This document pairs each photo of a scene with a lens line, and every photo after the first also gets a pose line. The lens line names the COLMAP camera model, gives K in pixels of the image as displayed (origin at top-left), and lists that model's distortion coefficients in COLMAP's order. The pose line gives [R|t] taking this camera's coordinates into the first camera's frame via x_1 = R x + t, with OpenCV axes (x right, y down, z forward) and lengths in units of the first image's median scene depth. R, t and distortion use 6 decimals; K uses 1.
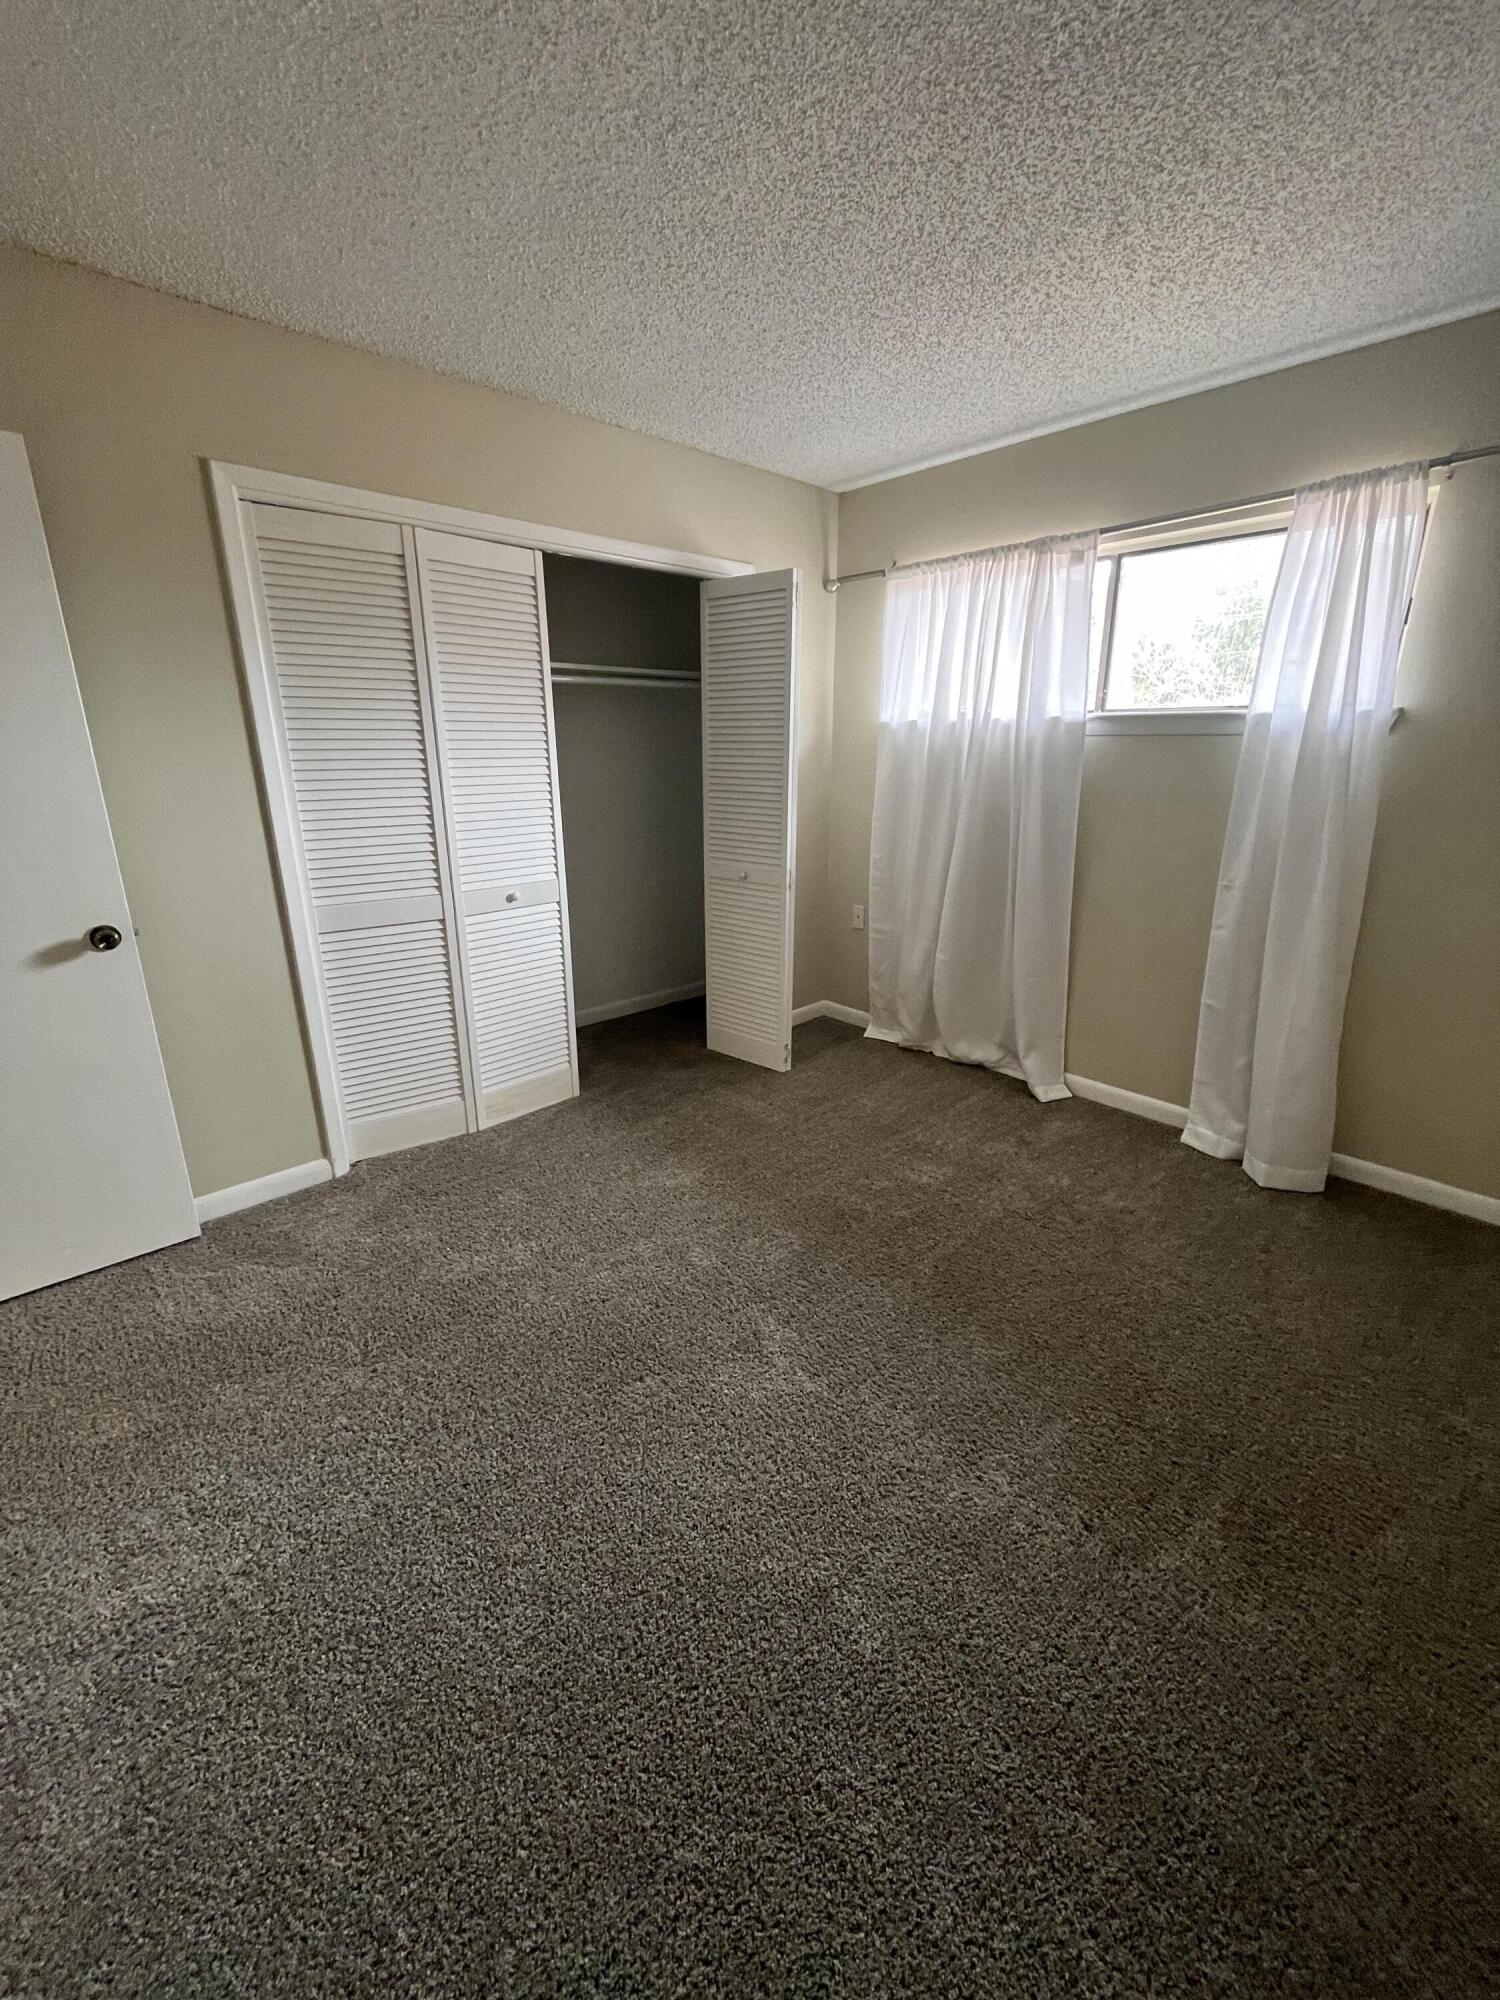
lens RADIAL K [[809.1, 0, 742.9], [0, 809.1, 996.9], [0, 0, 1]] dist [0.000174, 0.000199]
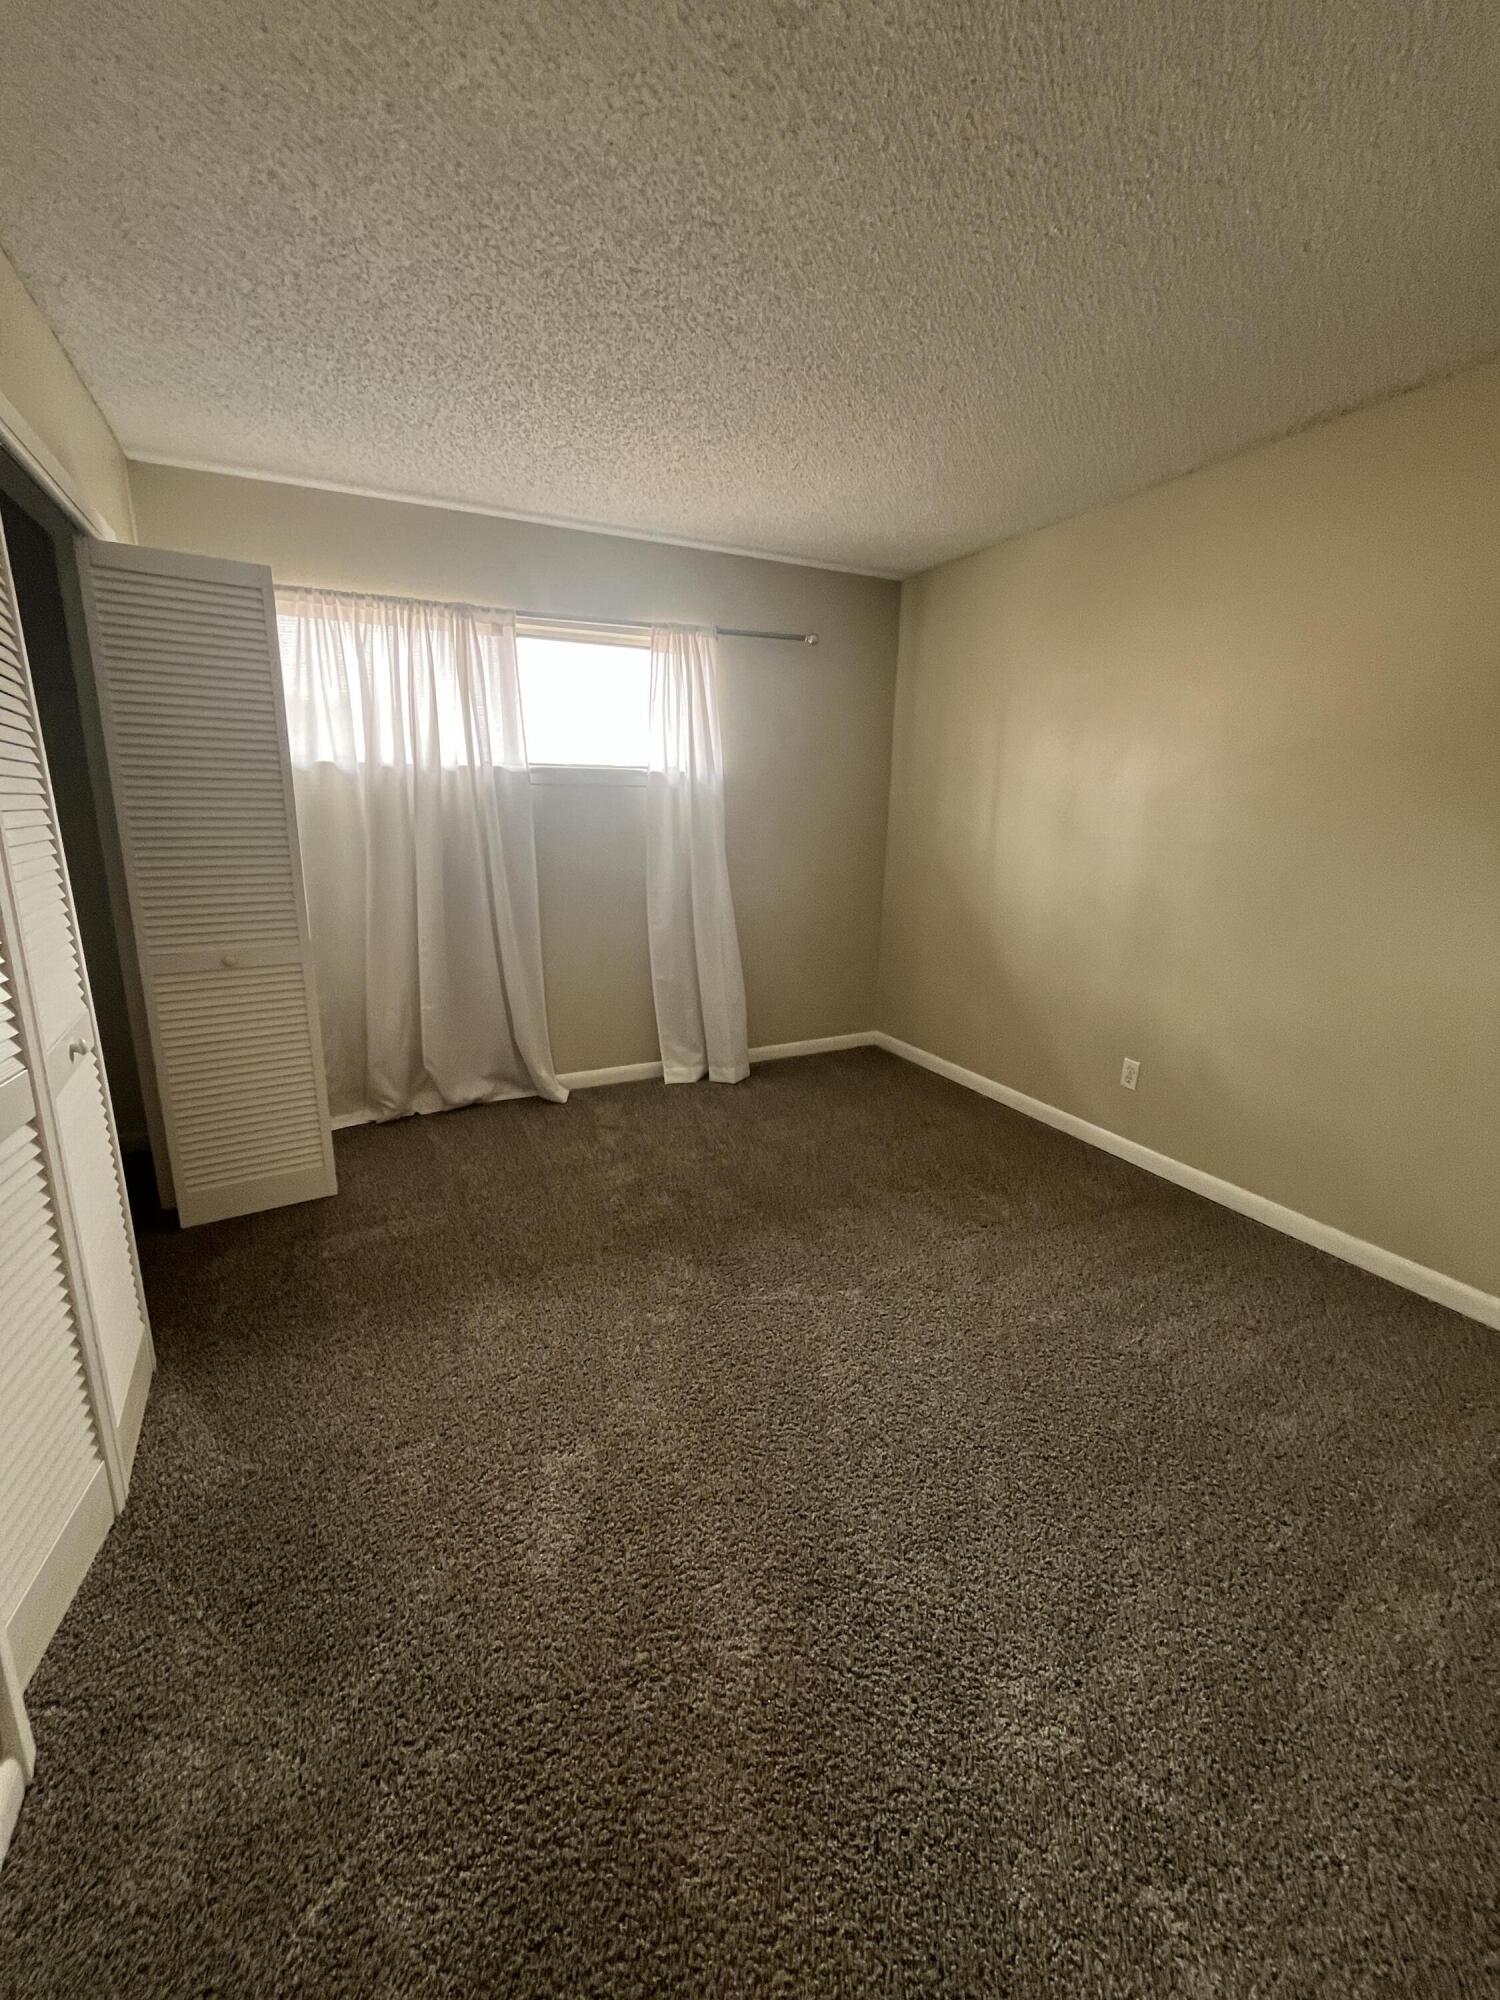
lens RADIAL K [[809.1, 0, 752.5], [0, 809.1, 990.7], [0, 0, 1]] dist [0.000174, 0.000199]
pose [[0.290511, -0.213361, 0.932781, -0.633805], [0.275413, 0.952216, 0.132030, -0.105836], [-0.916379, 0.218544, 0.335391, 0.385687]]
